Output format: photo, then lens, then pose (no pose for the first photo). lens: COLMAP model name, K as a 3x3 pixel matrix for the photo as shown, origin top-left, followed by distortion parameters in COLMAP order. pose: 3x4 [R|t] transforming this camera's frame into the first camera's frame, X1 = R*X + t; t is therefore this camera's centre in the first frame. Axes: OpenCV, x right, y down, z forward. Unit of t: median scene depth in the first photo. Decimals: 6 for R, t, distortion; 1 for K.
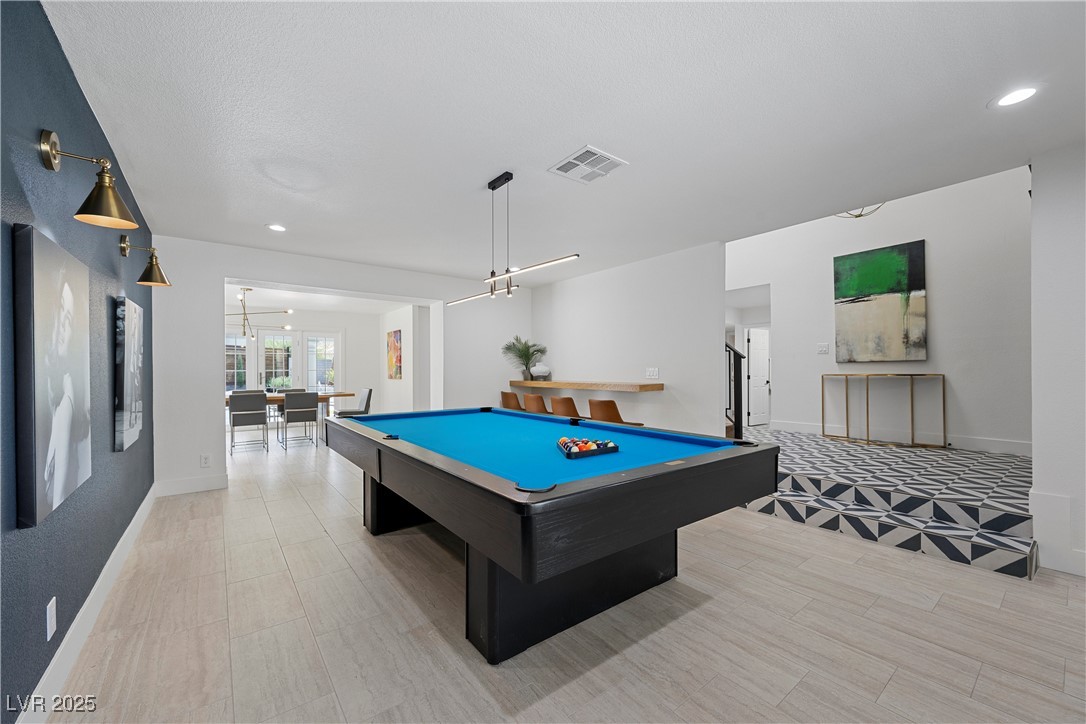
lens RADIAL K [[423.6, 0, 542.2], [0, 423.6, 367.7], [0, 0, 1]] dist [0.001341, -0.000050]
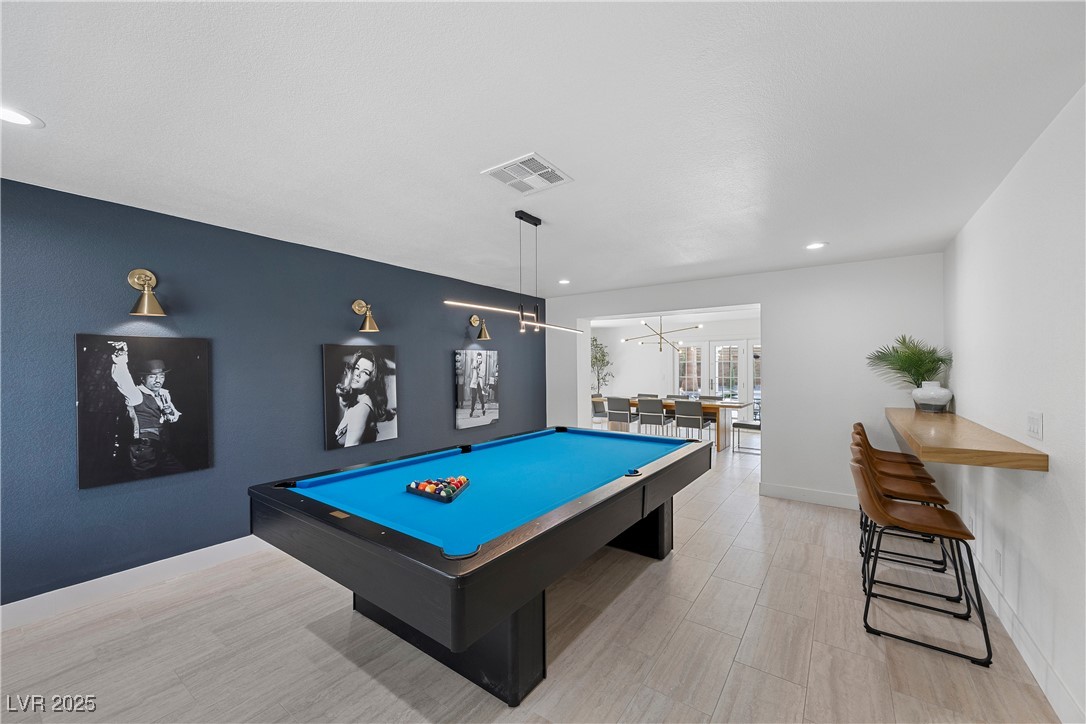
lens RADIAL K [[423.6, 0, 539.7], [0, 423.6, 369.0], [0, 0, 1]] dist [0.001341, -0.000050]
pose [[0.277684, 0.003809, -0.960665, 0.532842], [0.009082, 0.999937, 0.006590, -0.049455], [0.960630, -0.010554, 0.277632, 0.439157]]
